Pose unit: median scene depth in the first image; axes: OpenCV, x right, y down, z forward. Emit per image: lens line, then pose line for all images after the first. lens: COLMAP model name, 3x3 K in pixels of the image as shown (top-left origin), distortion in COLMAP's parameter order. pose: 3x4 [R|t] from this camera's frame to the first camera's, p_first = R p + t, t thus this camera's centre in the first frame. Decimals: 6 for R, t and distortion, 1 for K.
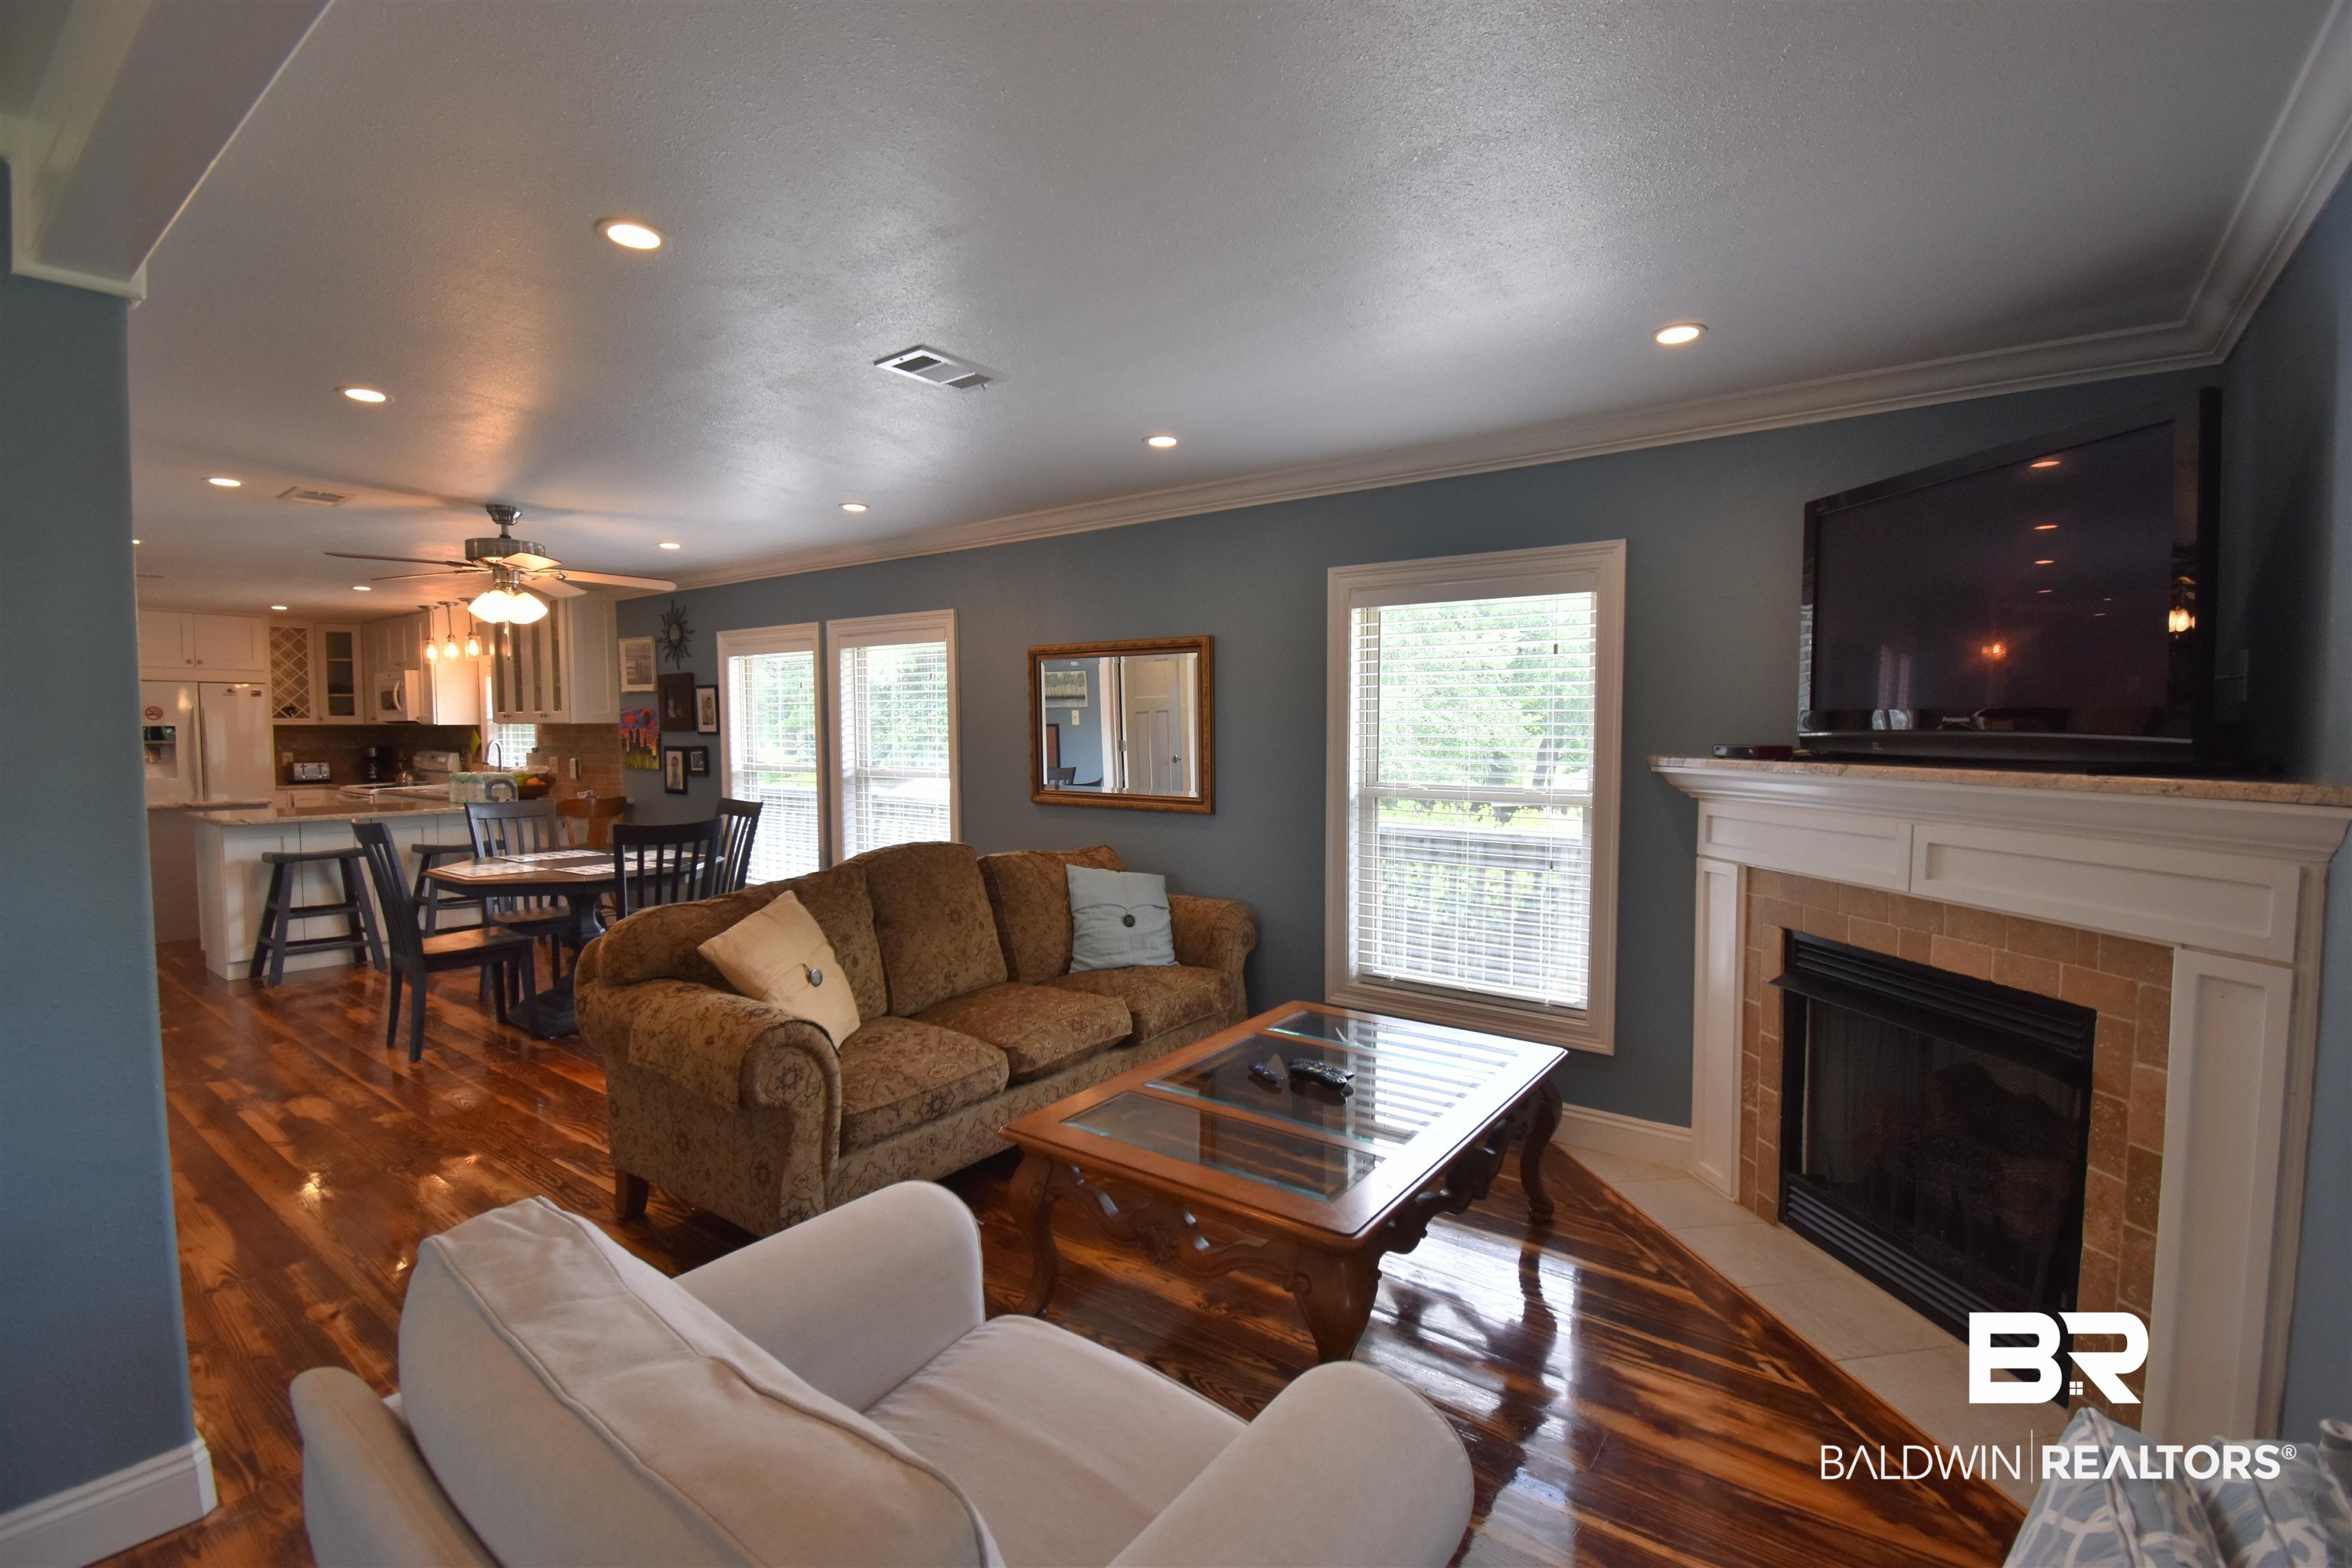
lens RADIAL K [[1044.0, 0, 1199.1], [0, 1044.0, 785.2], [0, 0, 1]] dist [0.004093, -0.014606]
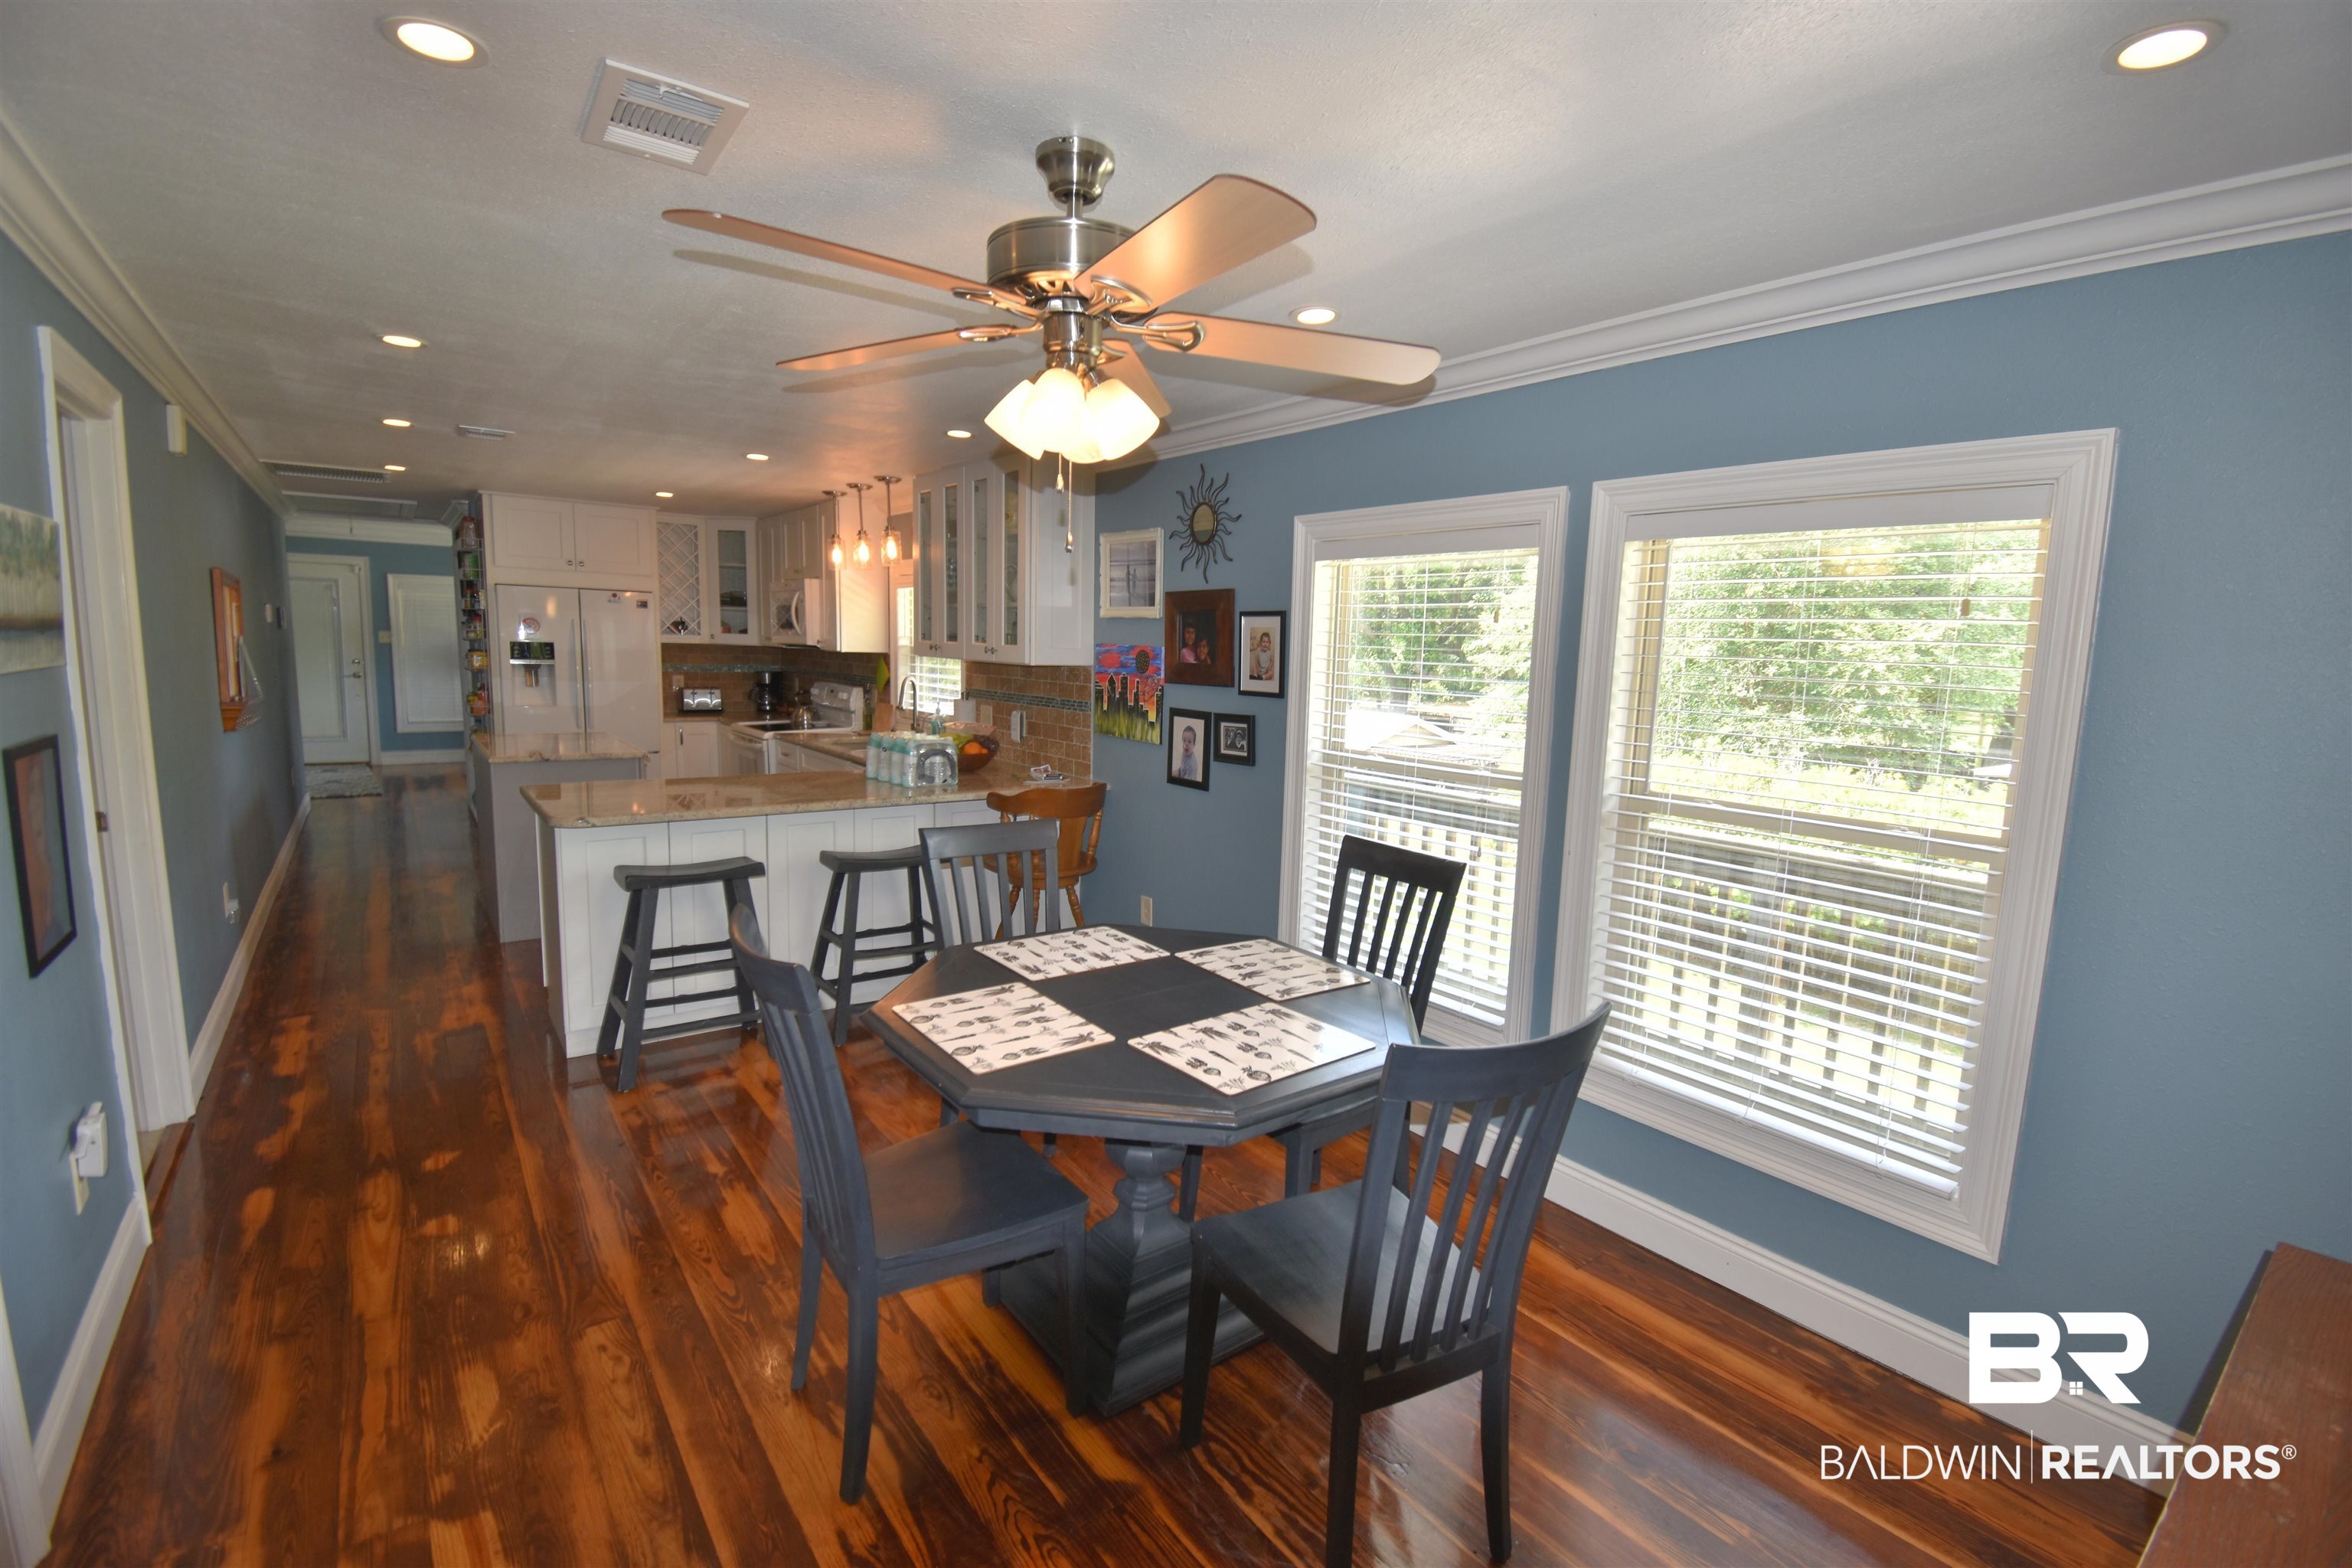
lens RADIAL K [[1044.0, 0, 1209.6], [0, 1044.0, 792.6], [0, 0, 1]] dist [0.004093, -0.014606]
pose [[0.962862, 0.068634, -0.261125, -0.287922], [-0.047594, 0.995152, 0.086070, -0.037152], [0.265766, -0.070446, 0.961460, 0.358363]]
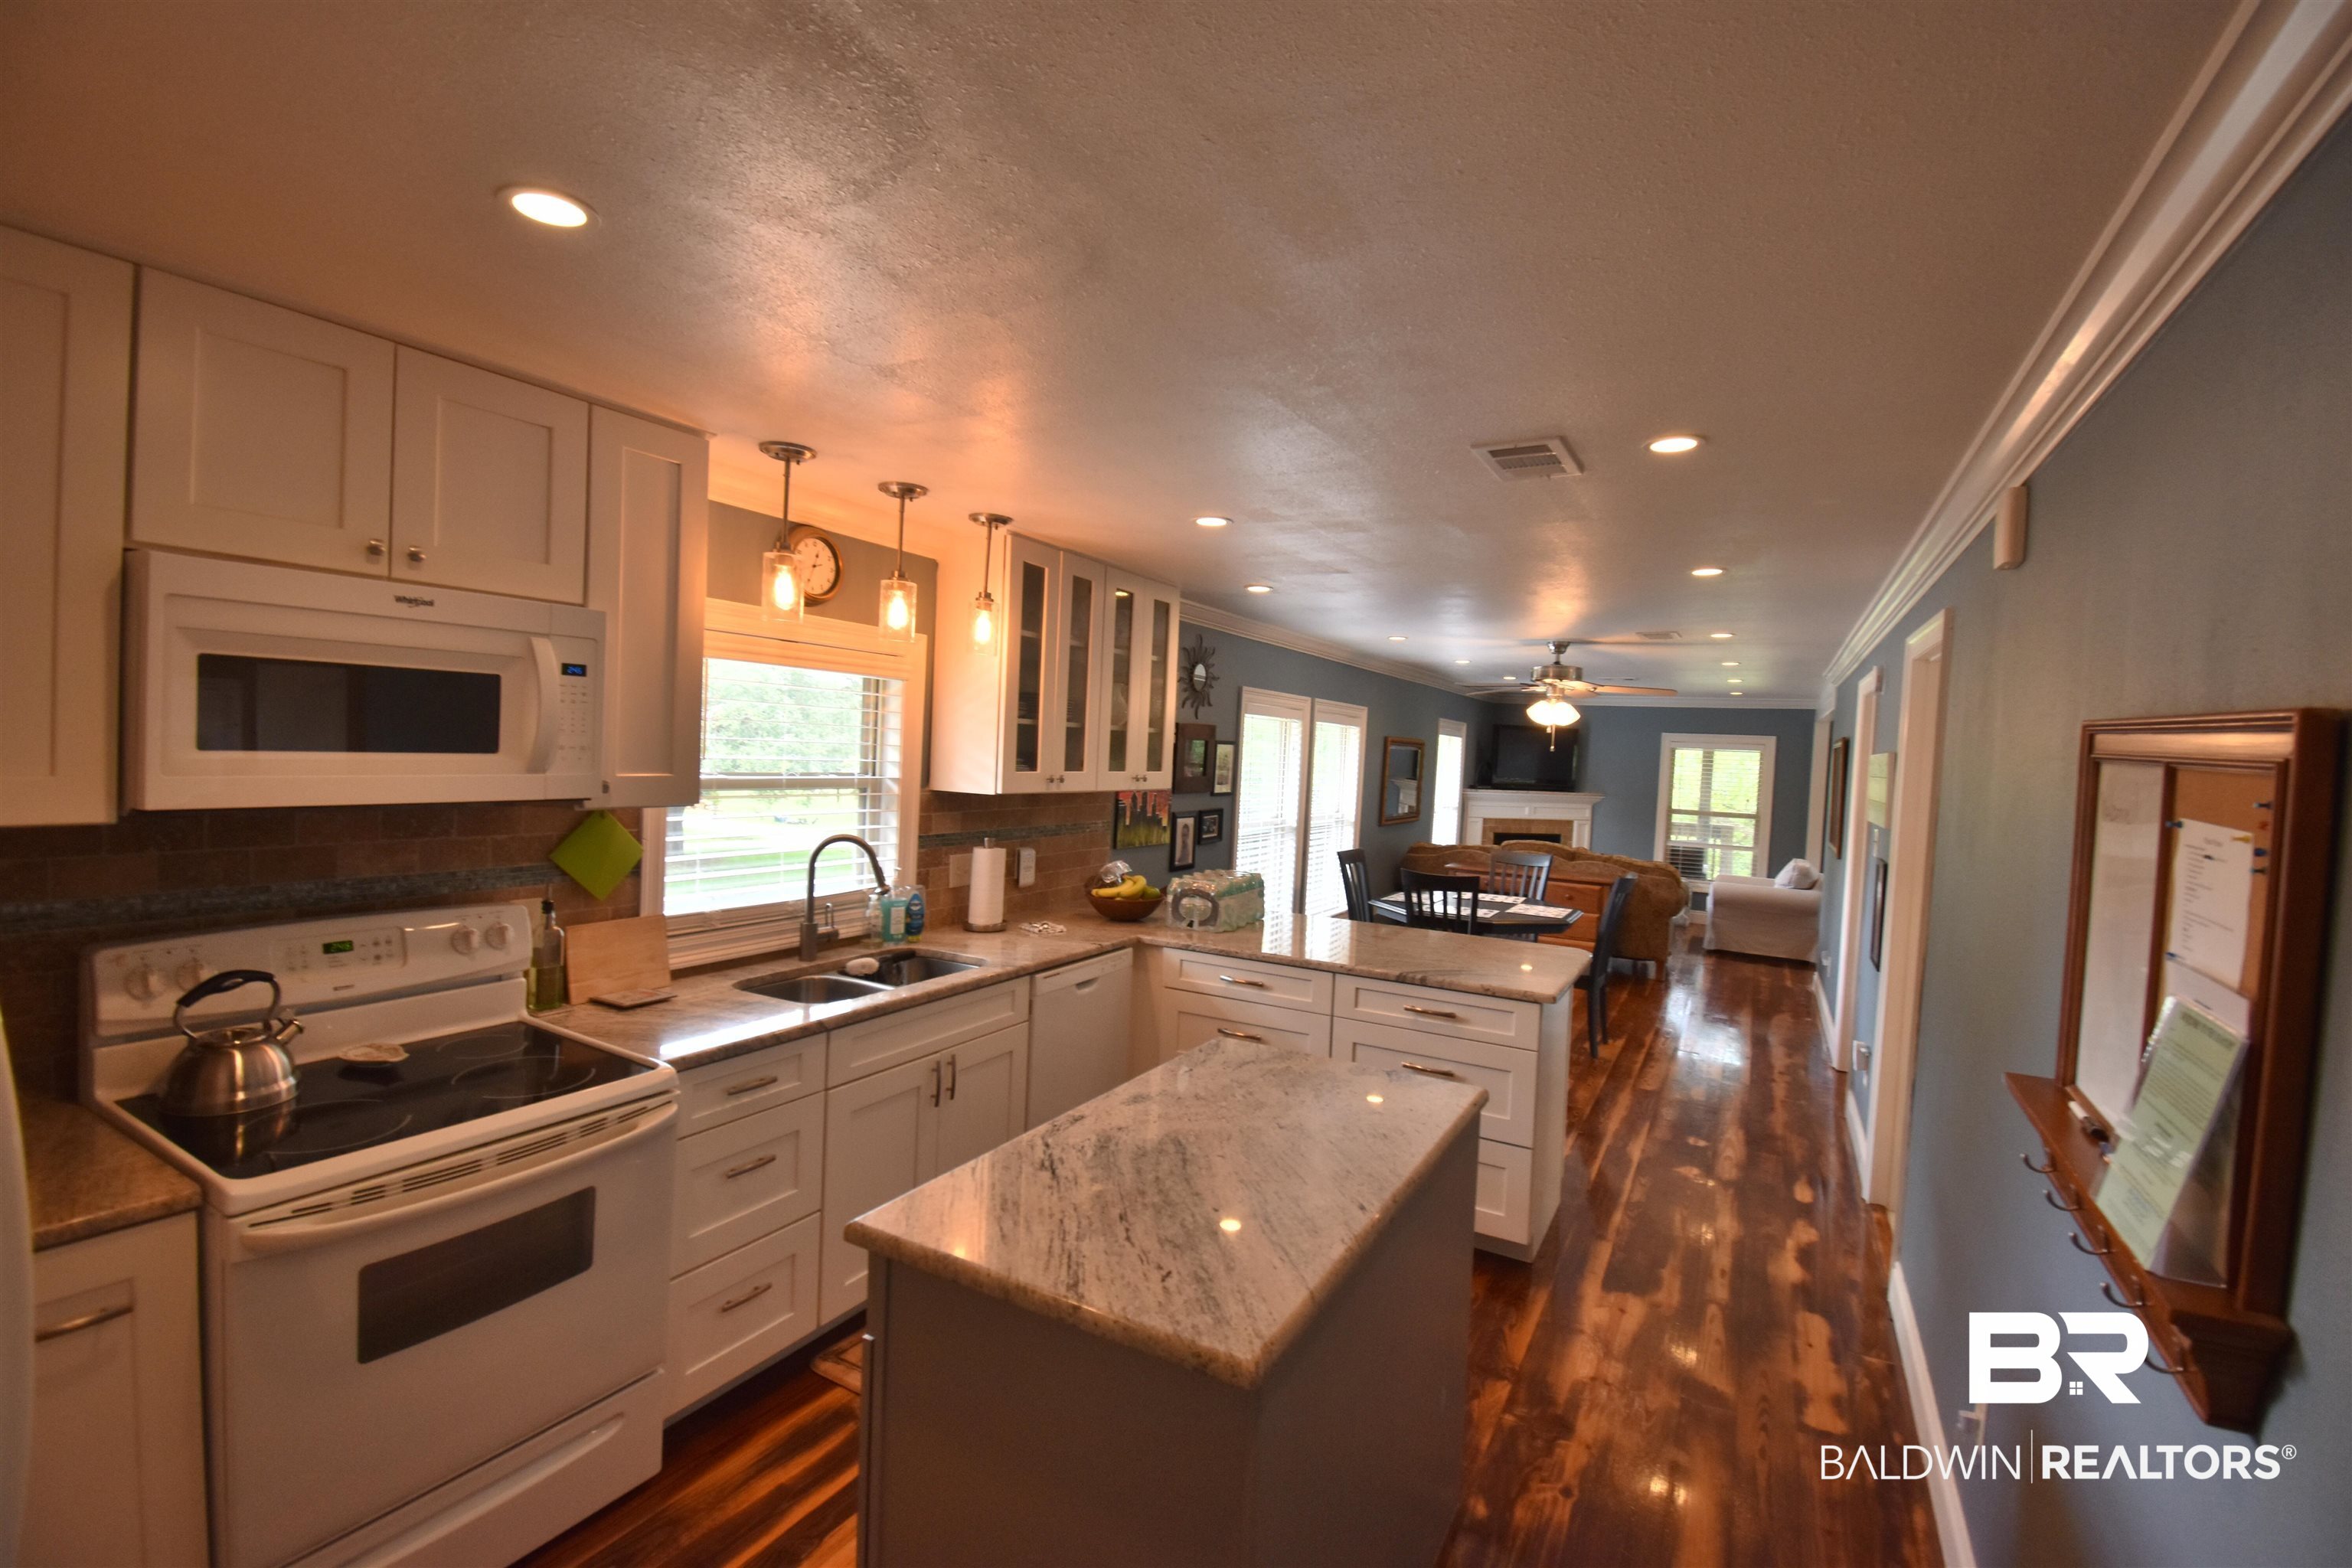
lens RADIAL K [[1044.0, 0, 1174.5], [0, 1044.0, 786.1], [0, 0, 1]] dist [0.004093, -0.014606]
pose [[-0.126434, -0.044415, 0.990980, -1.155410], [0.009367, 0.998899, 0.045965, -0.083538], [-0.991931, 0.015094, -0.125879, 0.978350]]
